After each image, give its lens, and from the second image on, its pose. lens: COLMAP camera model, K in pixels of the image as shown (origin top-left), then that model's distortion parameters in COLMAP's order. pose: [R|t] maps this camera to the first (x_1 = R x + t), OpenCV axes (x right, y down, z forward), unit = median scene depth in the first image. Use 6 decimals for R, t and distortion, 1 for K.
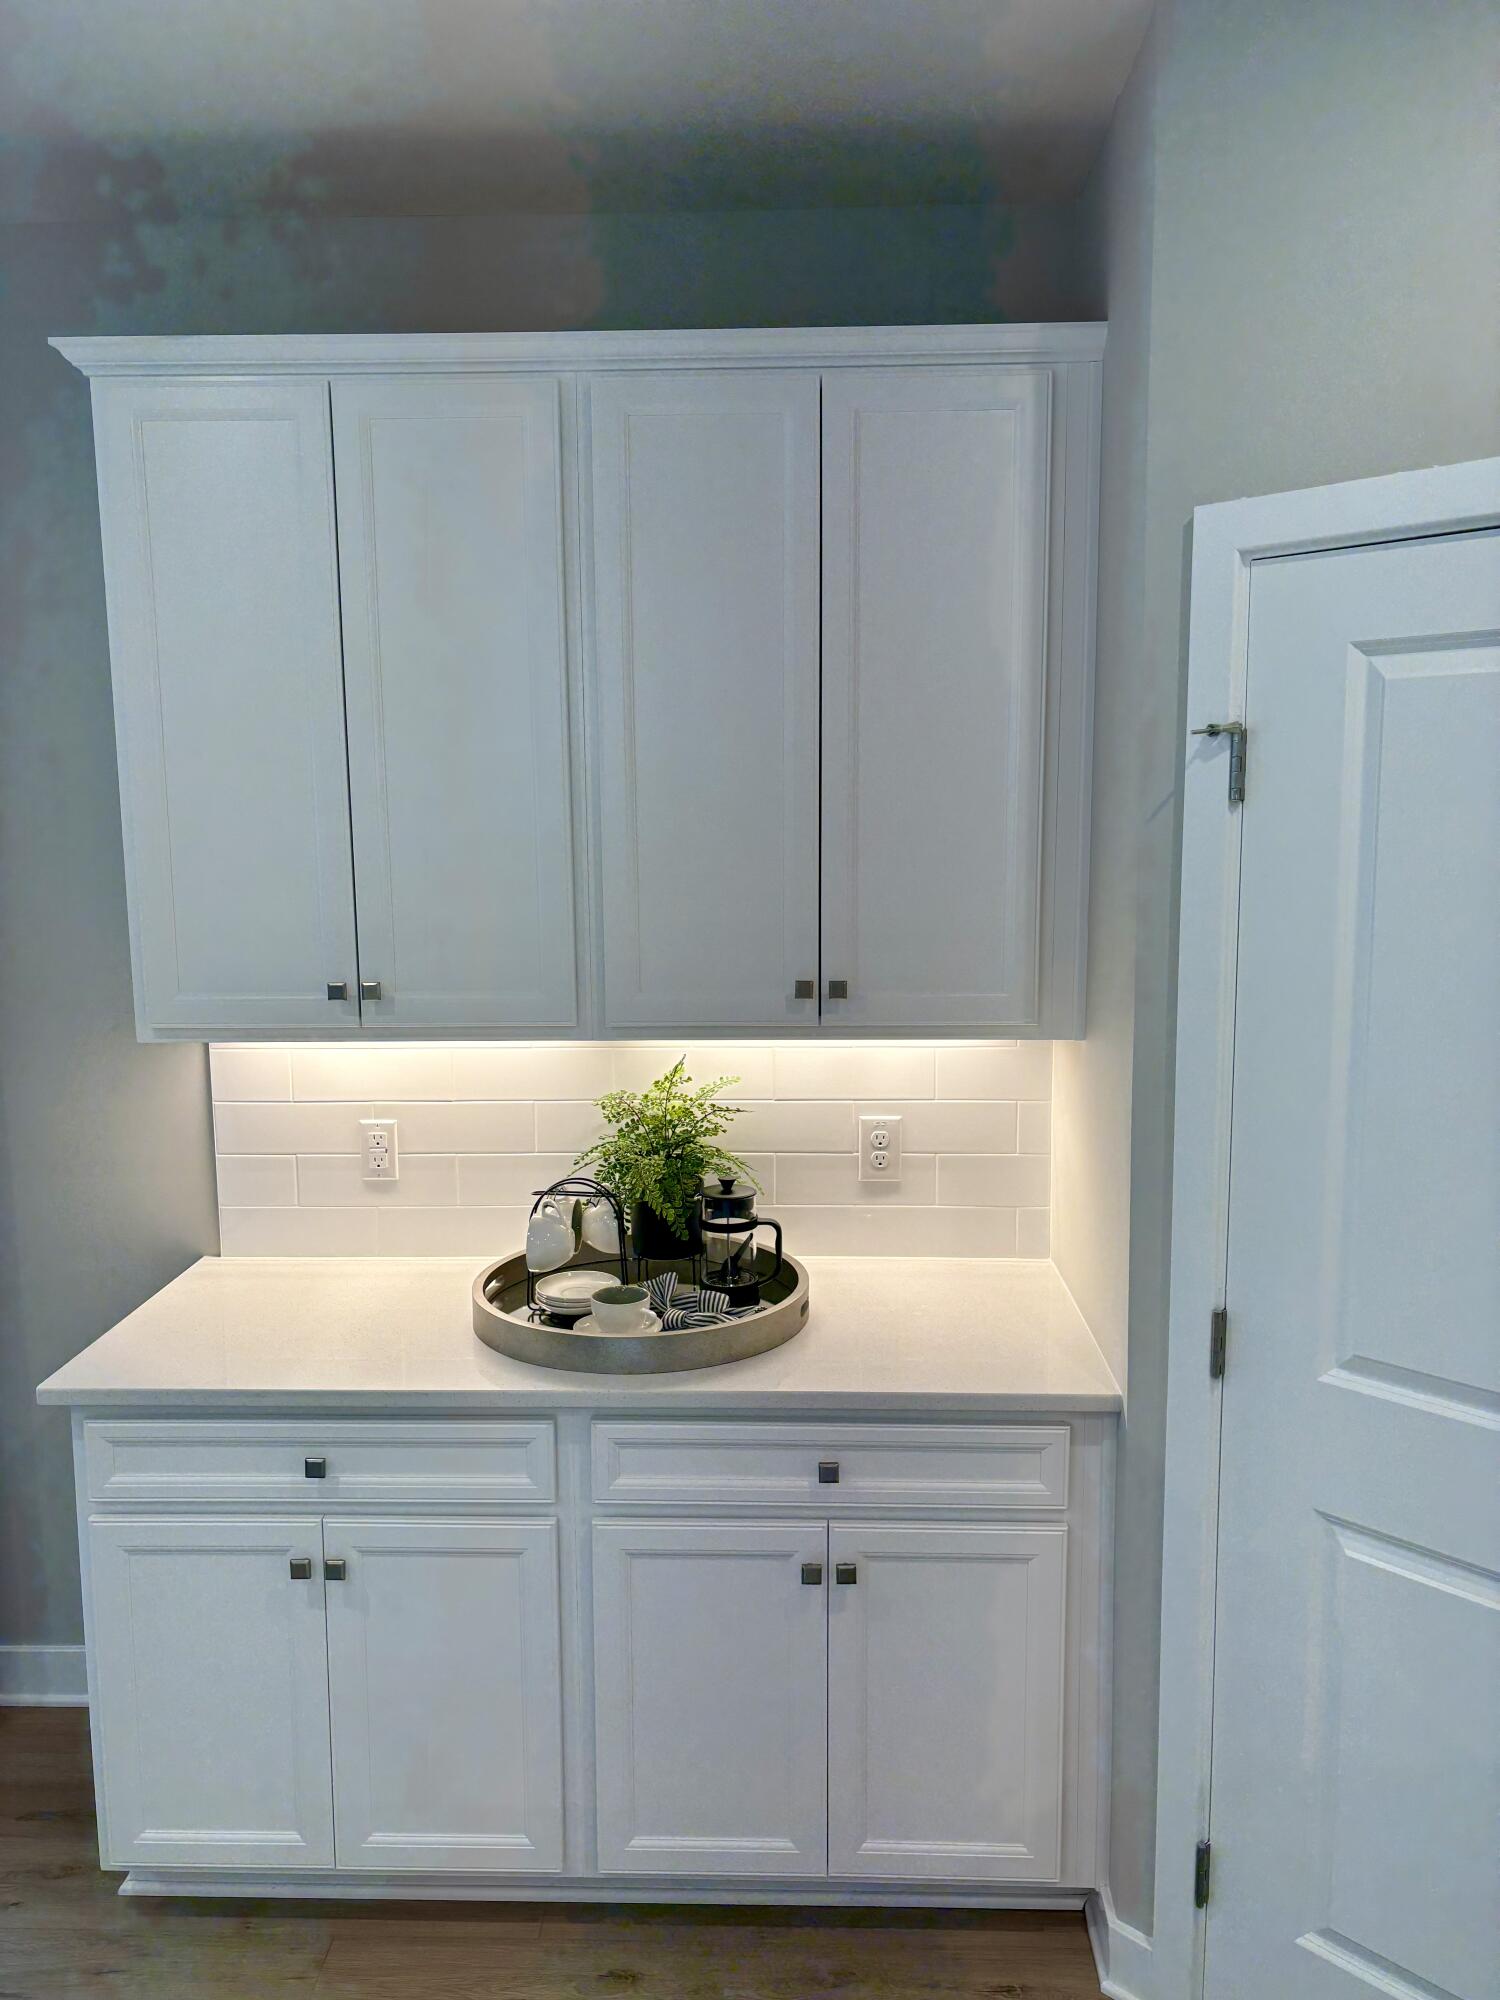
lens RADIAL K [[1520.2, 0, 750.0], [0, 1520.2, 1000.0], [0, 0, 1]] dist [0.075613, -0.088094]
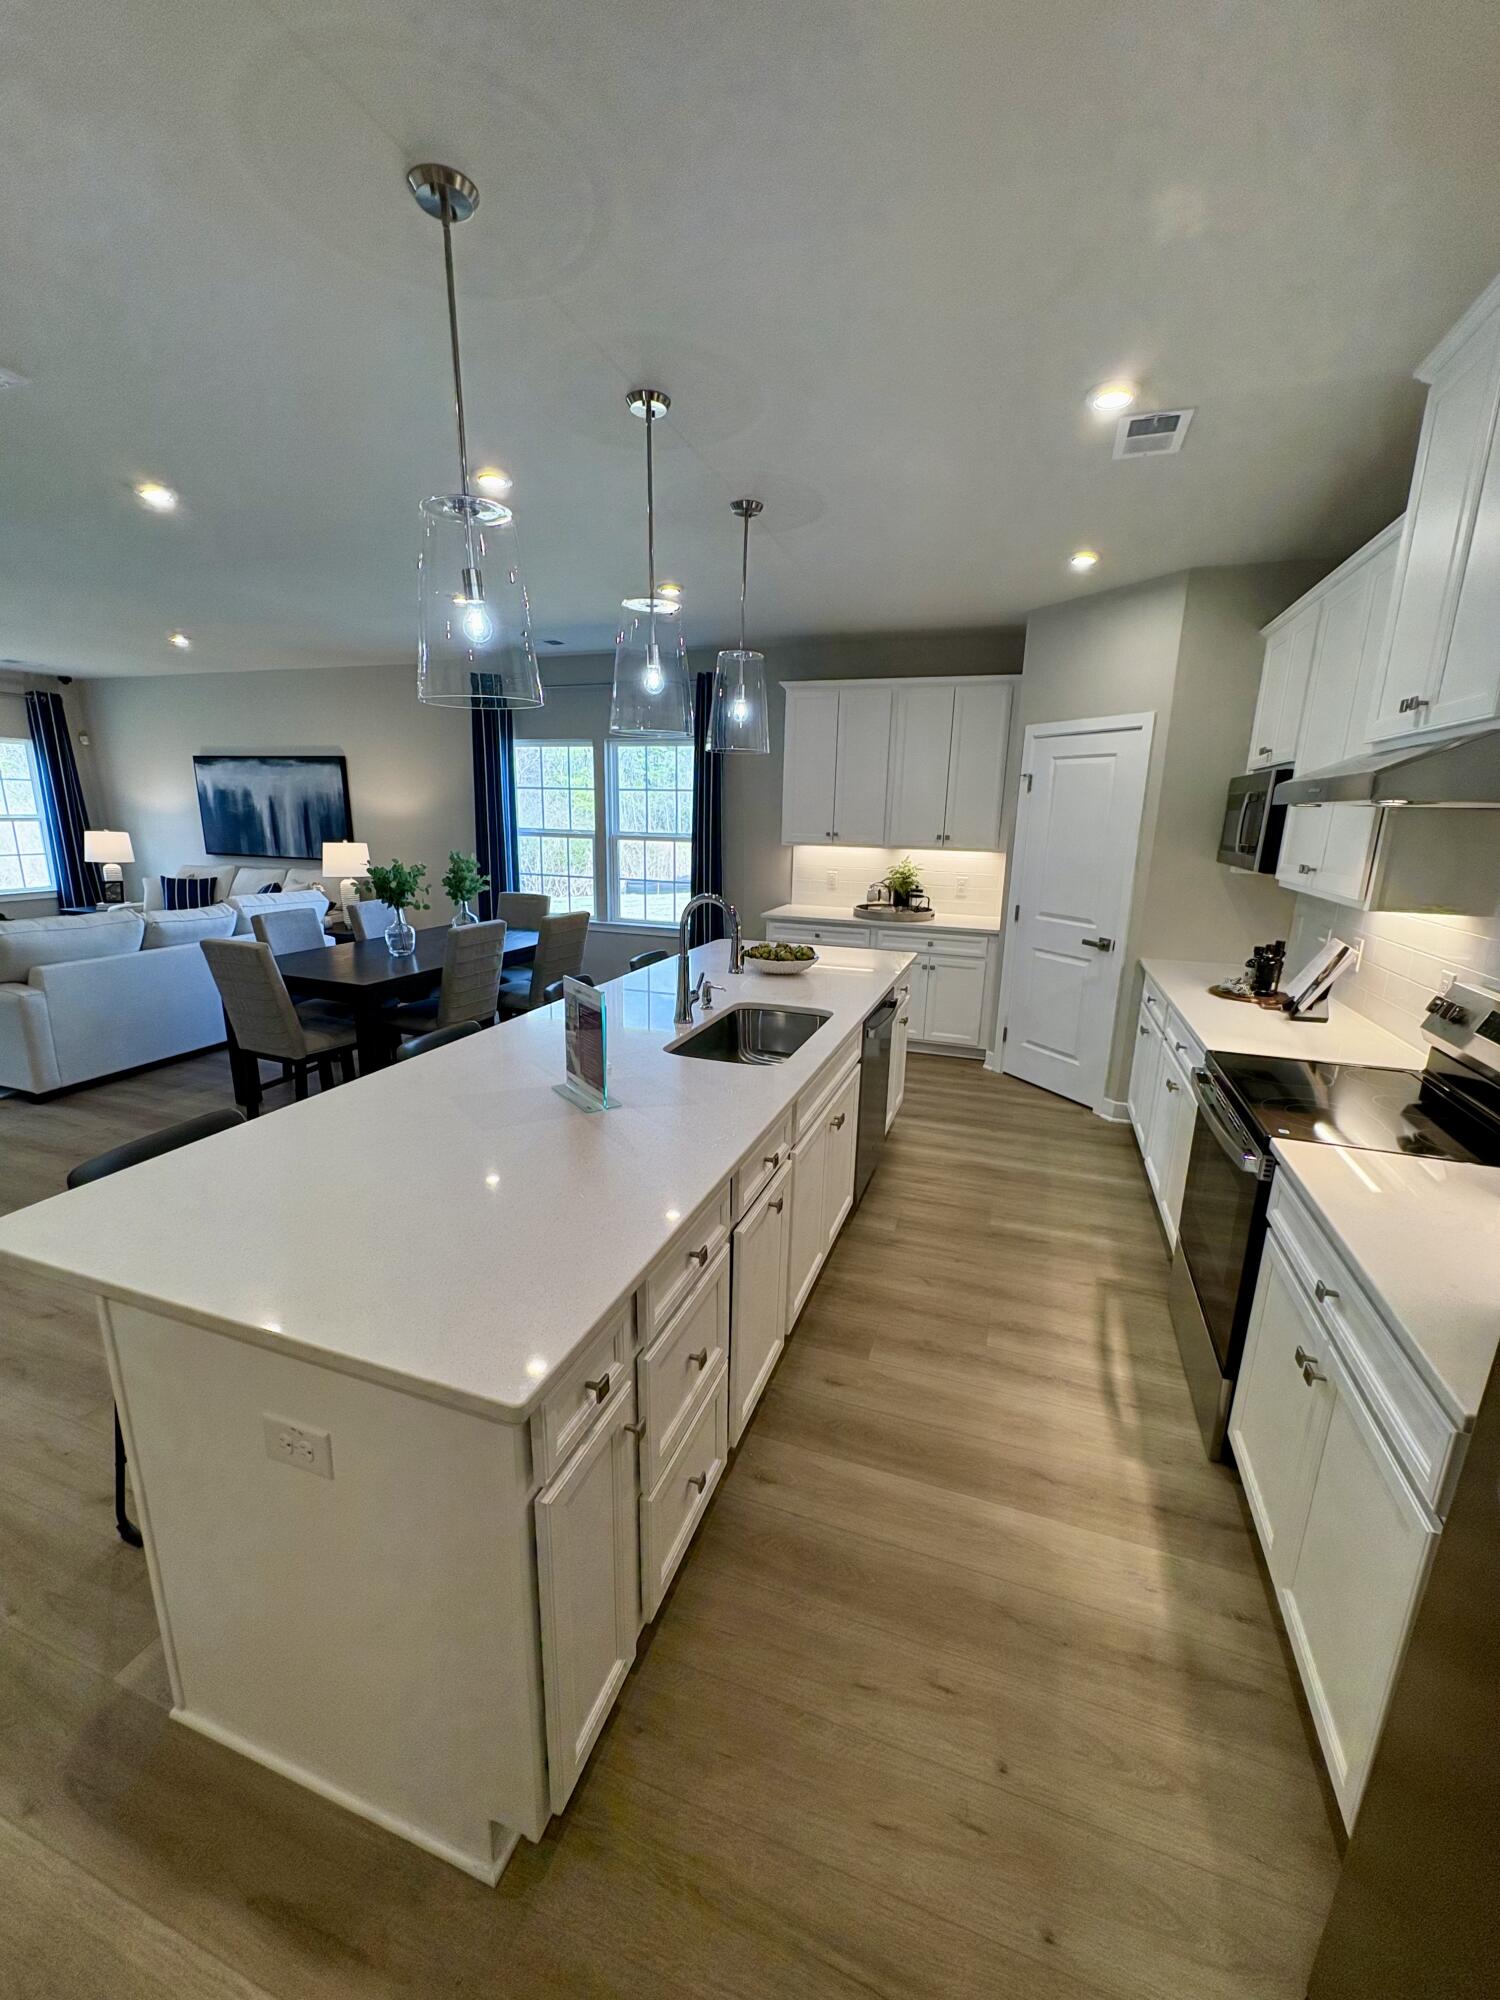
lens RADIAL K [[798.6, 0, 741.8], [0, 798.6, 1000.7], [0, 0, 1]] dist [0.000325, 0.000105]
pose [[0.951151, 0.097654, -0.292874, 0.223719], [-0.066546, 0.991206, 0.114382, 0.240105], [0.301469, -0.089305, 0.949285, -1.372946]]
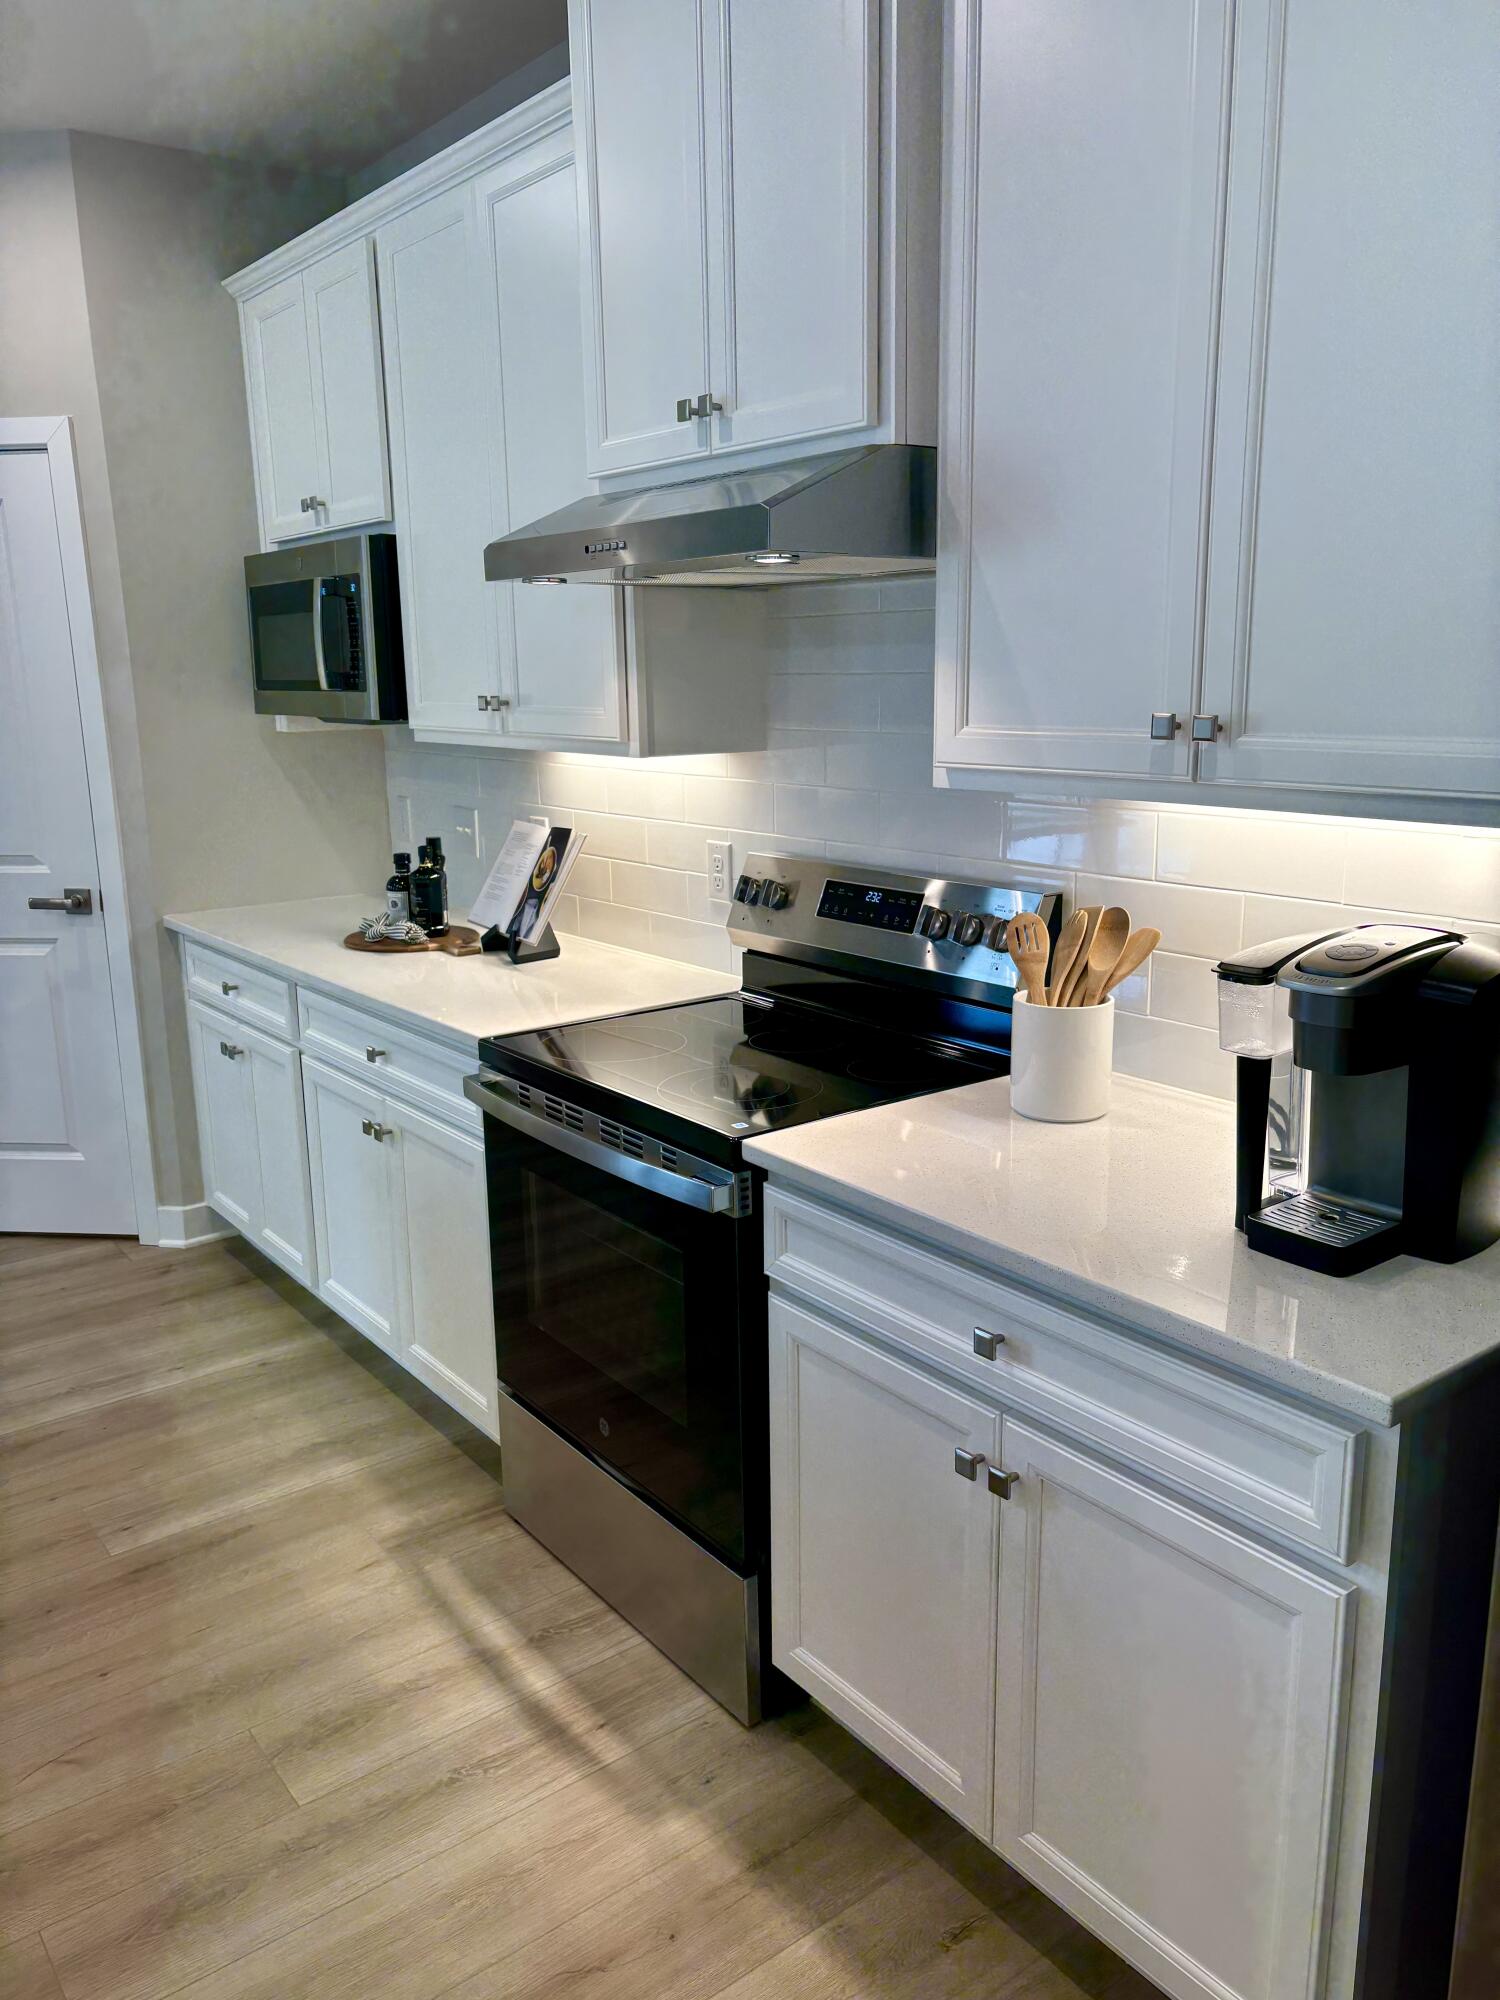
lens RADIAL K [[1520.2, 0, 750.0], [0, 1520.2, 1000.0], [0, 0, 1]] dist [0.075613, -0.088094]
pose [[0.774175, -0.140423, 0.617199, -0.030453], [0.091476, 0.989666, 0.110423, 0.255383], [-0.626327, -0.029028, 0.779020, -1.149914]]
